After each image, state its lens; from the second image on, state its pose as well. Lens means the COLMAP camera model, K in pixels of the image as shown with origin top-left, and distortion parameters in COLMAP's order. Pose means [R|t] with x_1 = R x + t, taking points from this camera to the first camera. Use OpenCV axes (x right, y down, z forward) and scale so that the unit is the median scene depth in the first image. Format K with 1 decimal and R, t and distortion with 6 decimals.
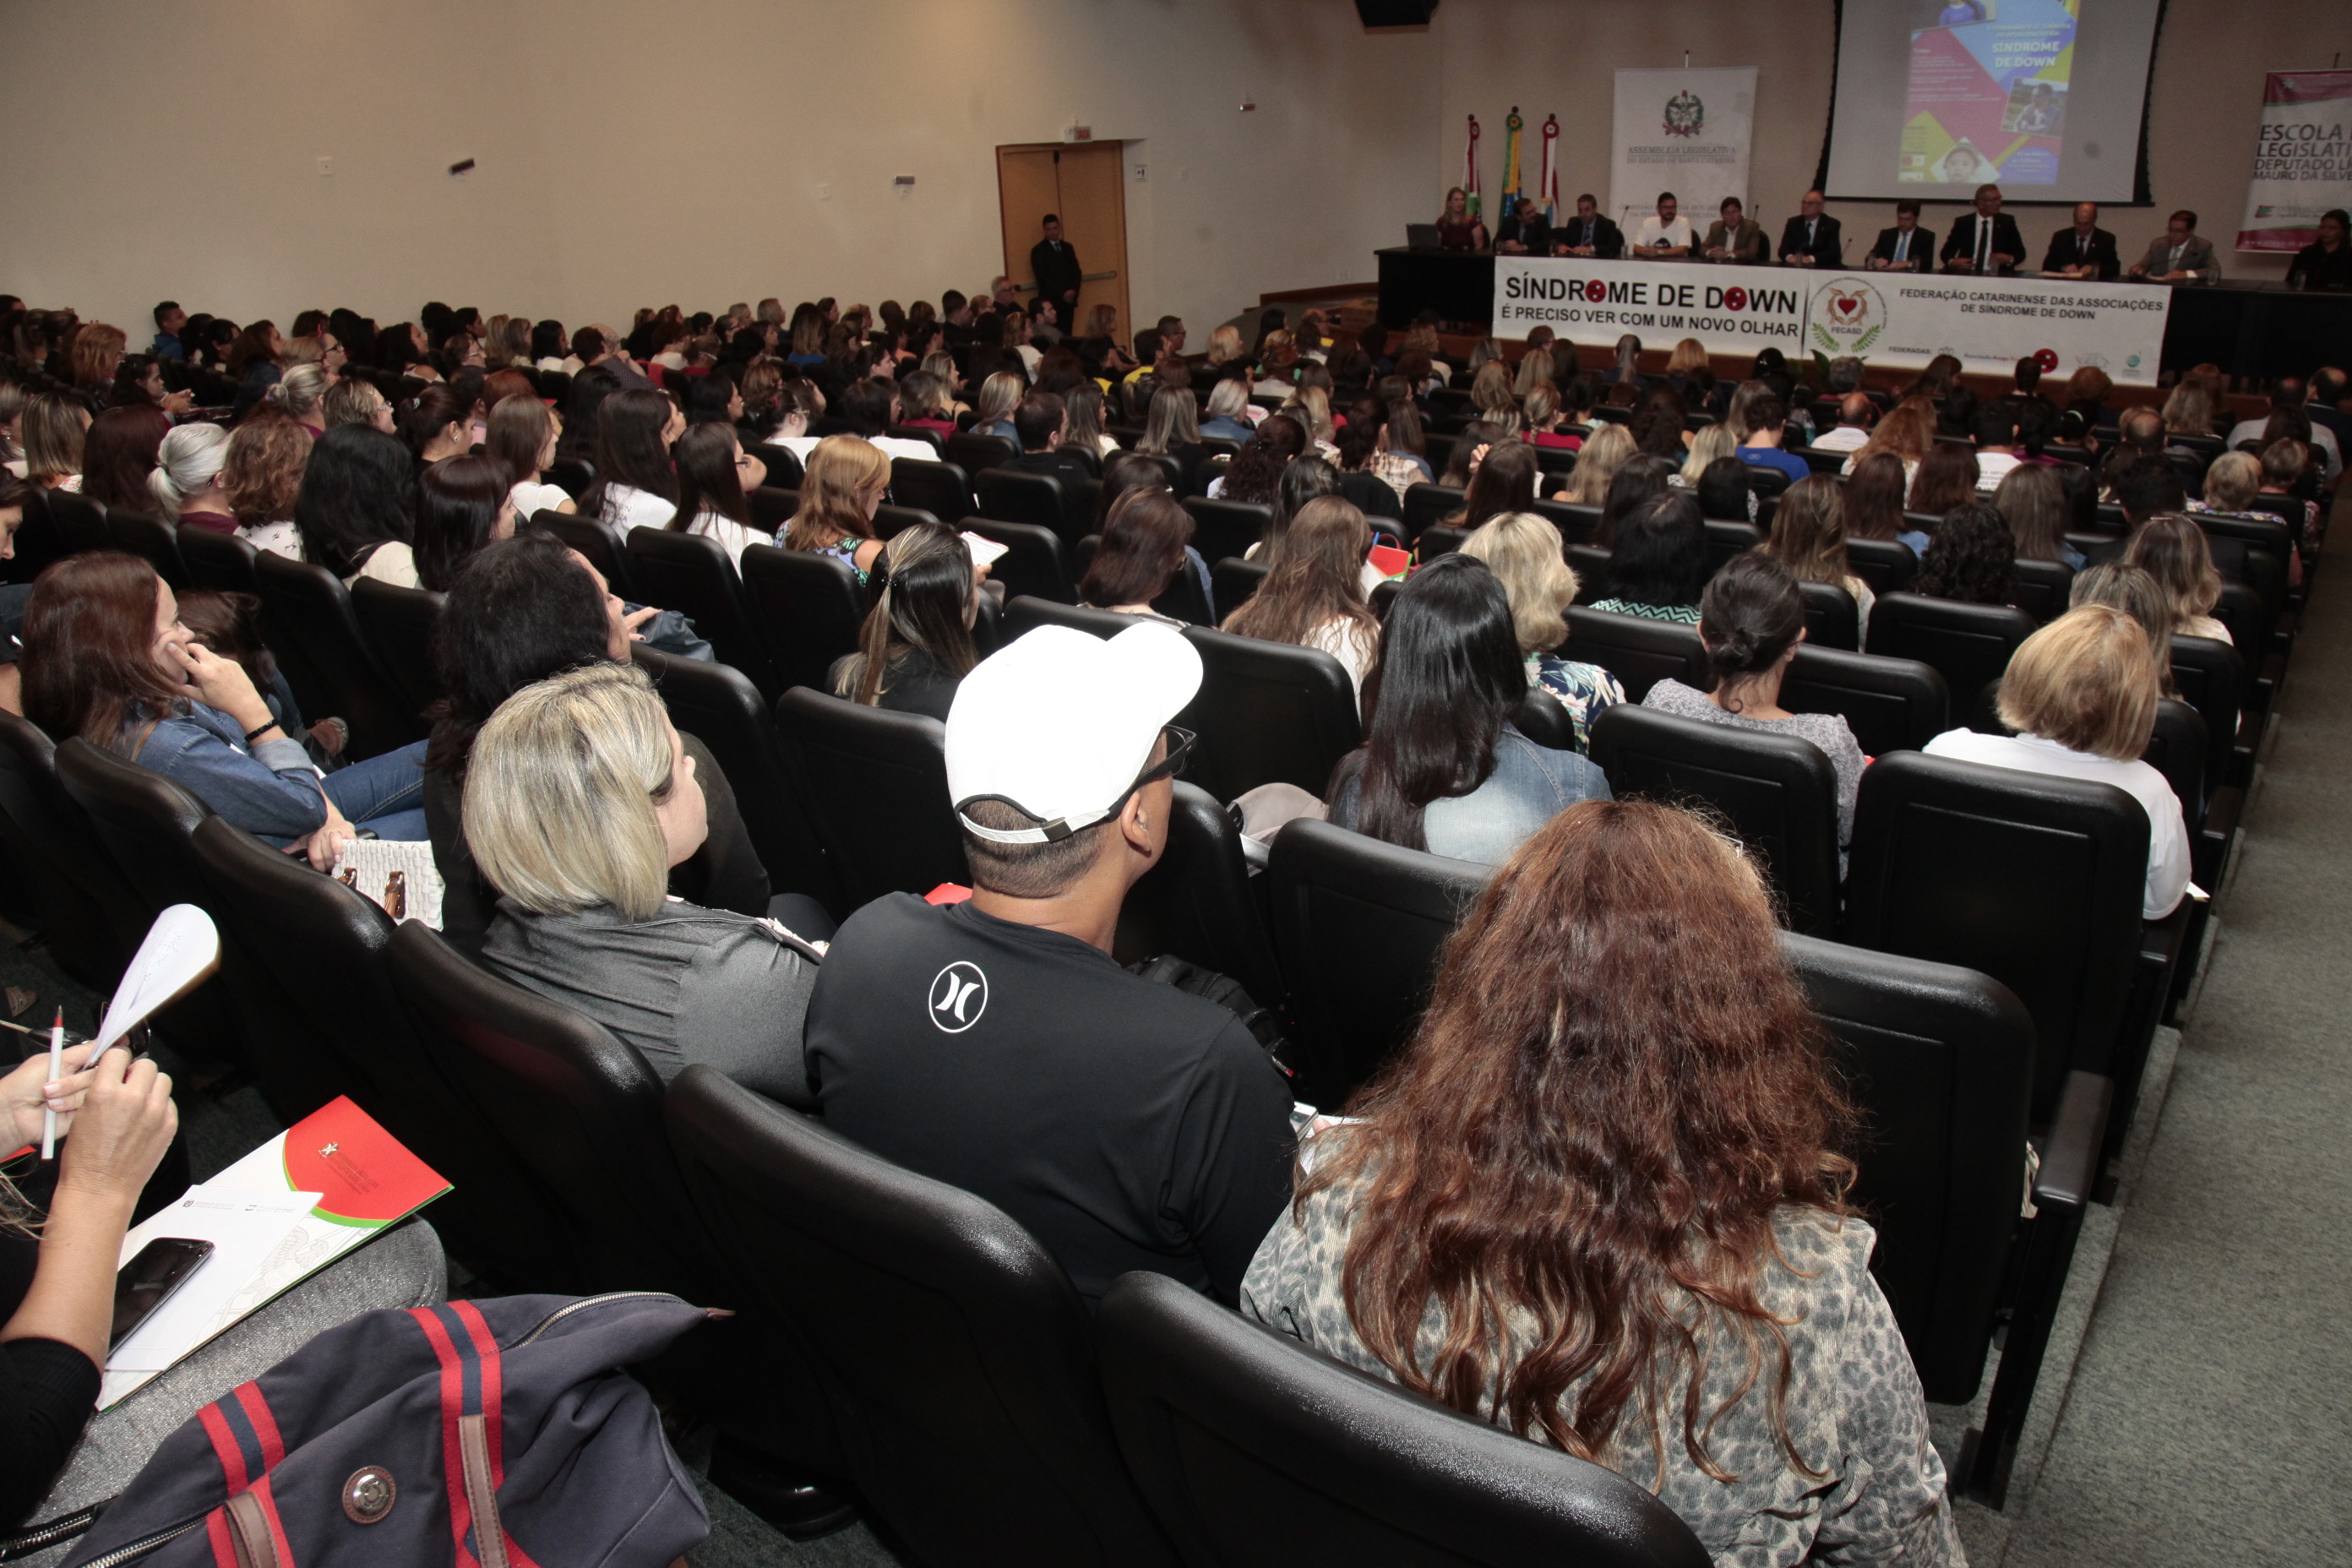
lens RADIAL K [[1705.6, 0, 1169.6], [0, 1705.6, 788.3], [0, 0, 1]] dist [-0.097758, 0.044777]
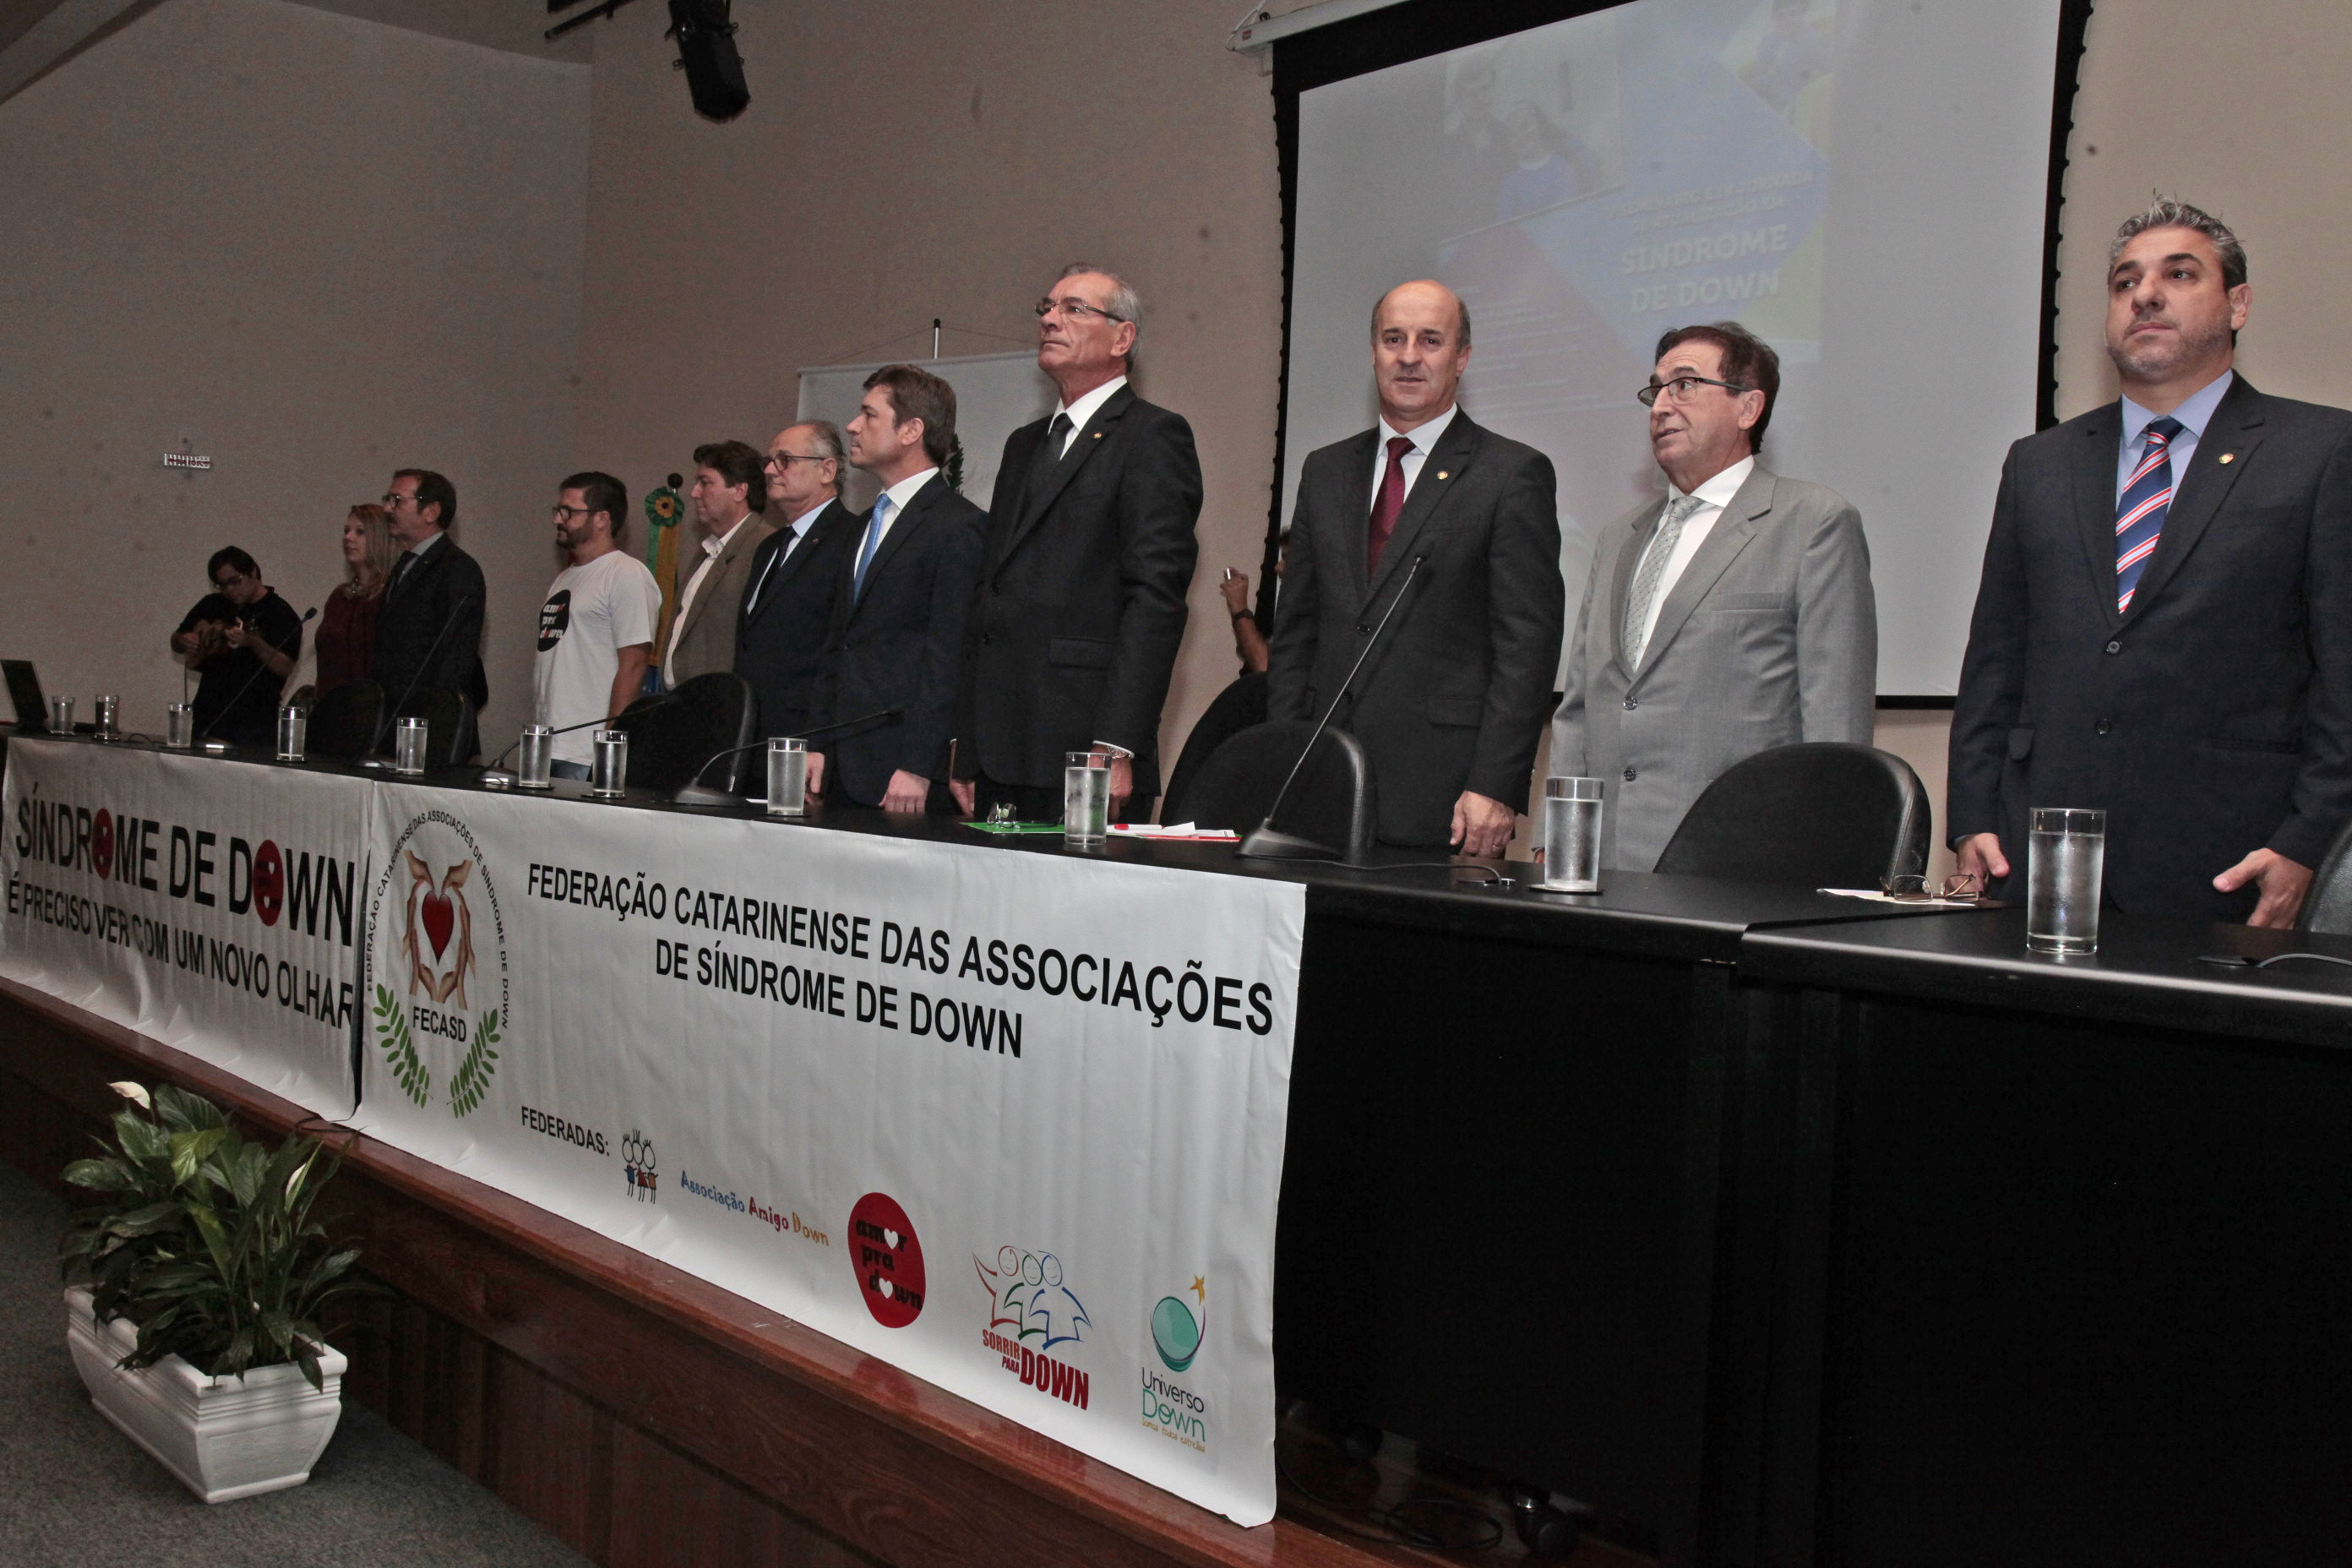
lens RADIAL K [[2040.4, 0, 1174.3], [0, 2040.4, 784.8], [0, 0, 1]] dist [-0.019022, -0.001740]
pose [[0.979016, 0.085144, -0.185143, 0.539549], [-0.146256, 0.926230, -0.347430, -0.209971], [0.141904, 0.367218, 0.919247, 0.699729]]
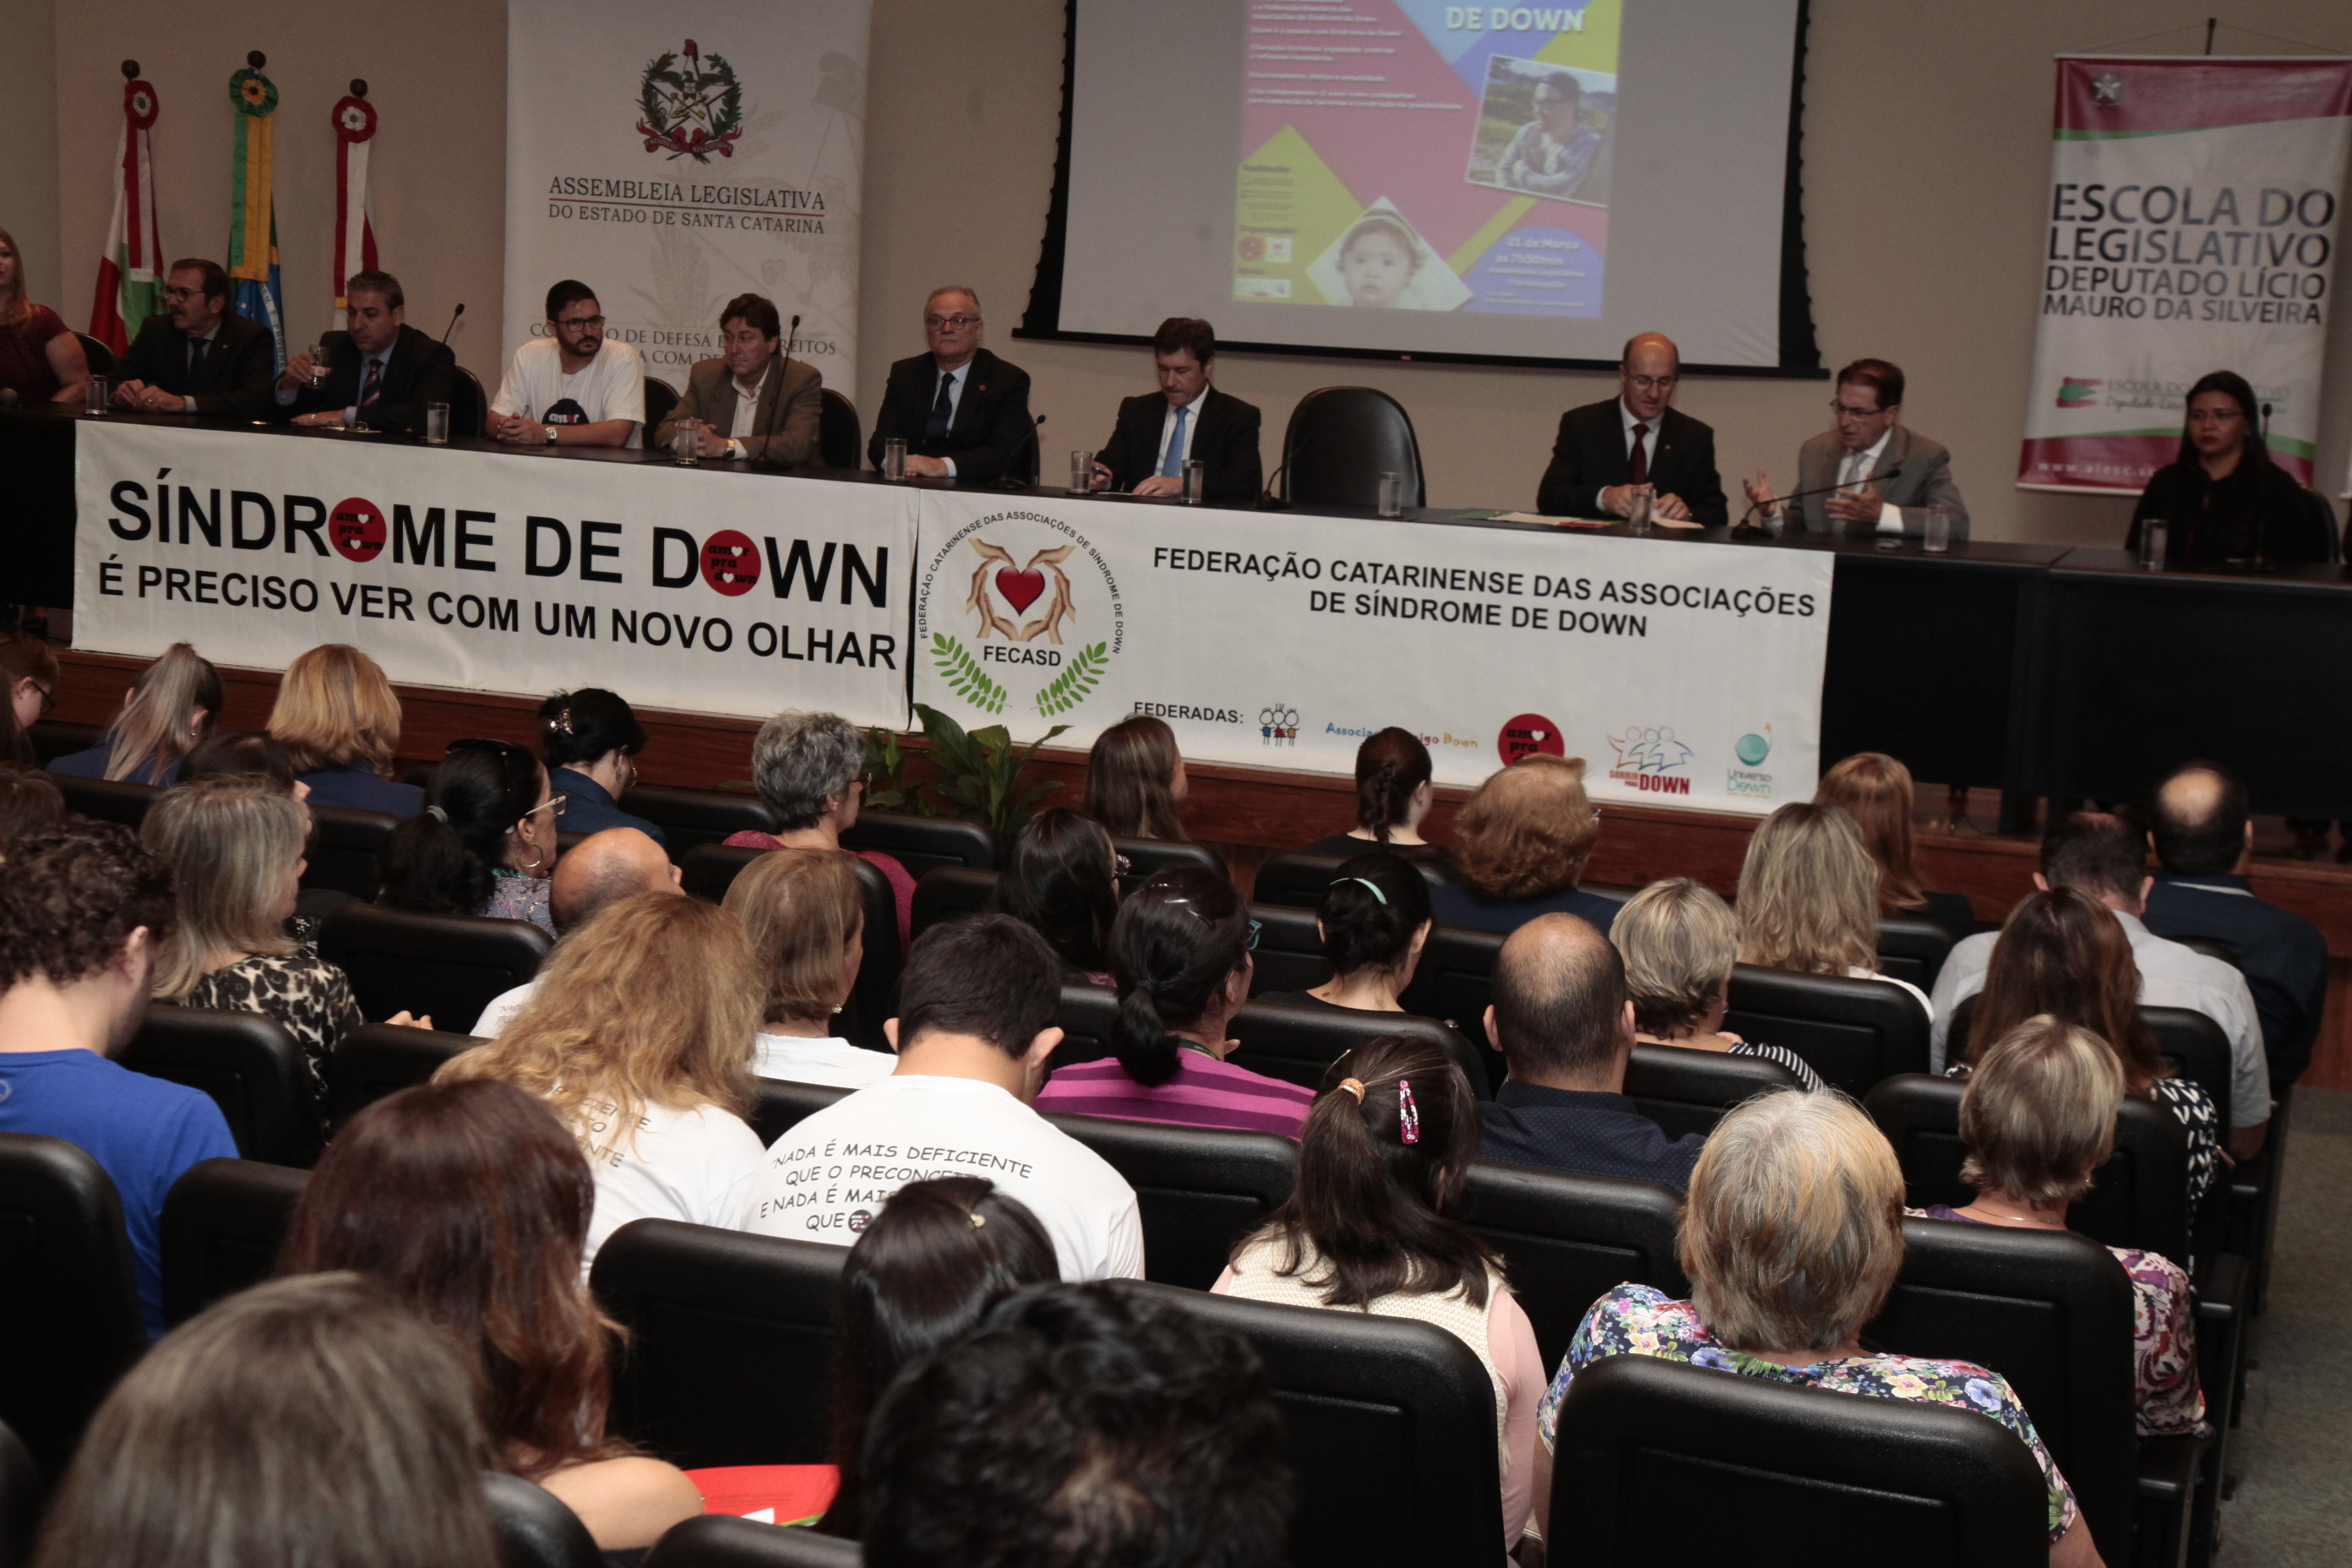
lens RADIAL K [[3756.9, 0, 1178.9], [0, 3756.9, 798.6], [0, 0, 1]] dist [0.126768, 0.000000]
pose [[0.950853, 0.031070, 0.308080, 0.180861], [0.040561, 0.973882, -0.223404, -0.058937], [-0.306974, 0.224920, 0.924758, 0.236210]]
